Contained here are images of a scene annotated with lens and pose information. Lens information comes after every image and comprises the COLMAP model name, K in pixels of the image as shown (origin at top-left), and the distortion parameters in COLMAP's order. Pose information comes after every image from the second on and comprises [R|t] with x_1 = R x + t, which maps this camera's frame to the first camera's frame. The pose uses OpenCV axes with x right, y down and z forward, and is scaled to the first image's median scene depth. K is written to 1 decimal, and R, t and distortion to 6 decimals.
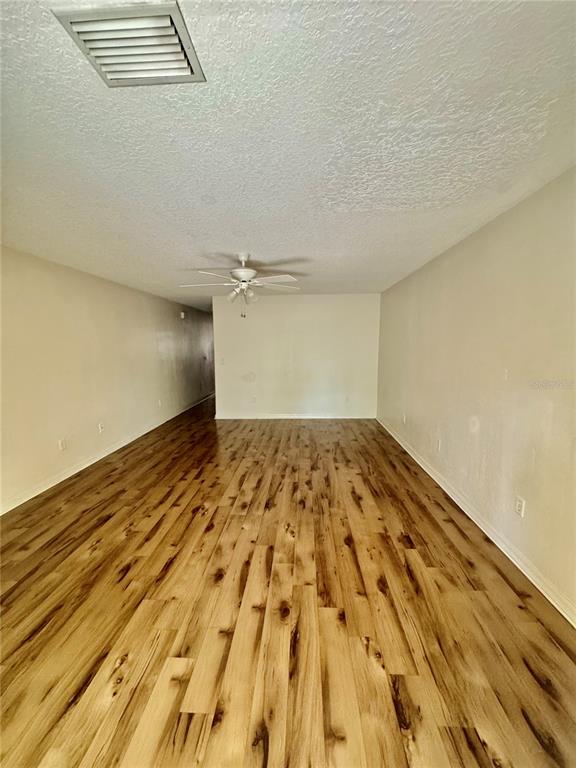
lens RADIAL K [[309.1, 0, 286.5], [0, 309.1, 381.2], [0, 0, 1]] dist [-0.003413, 0.000742]
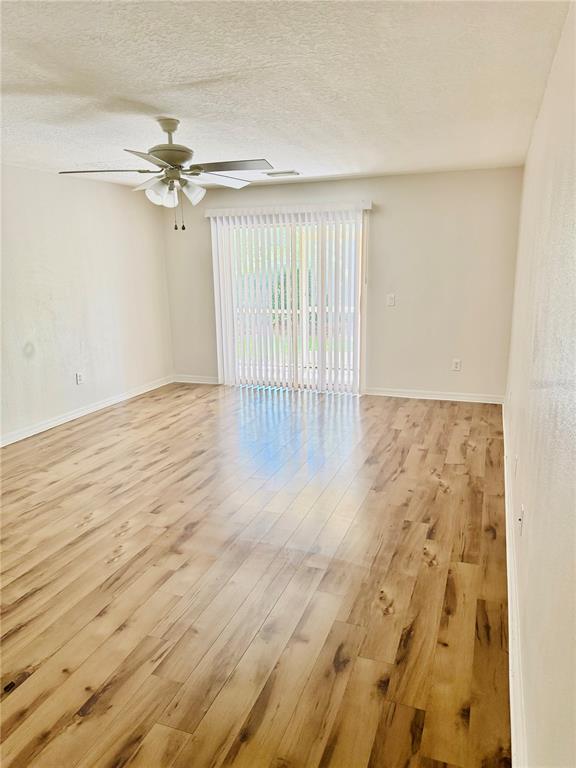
lens RADIAL K [[540.4, 0, 288.2], [0, 540.4, 384.2], [0, 0, 1]] dist [0.007748, -0.000800]
pose [[-0.954614, -0.041852, 0.294892, -0.708563], [0.060619, 0.942056, 0.329932, -0.273585], [-0.291613, 0.332834, -0.896763, 2.113656]]
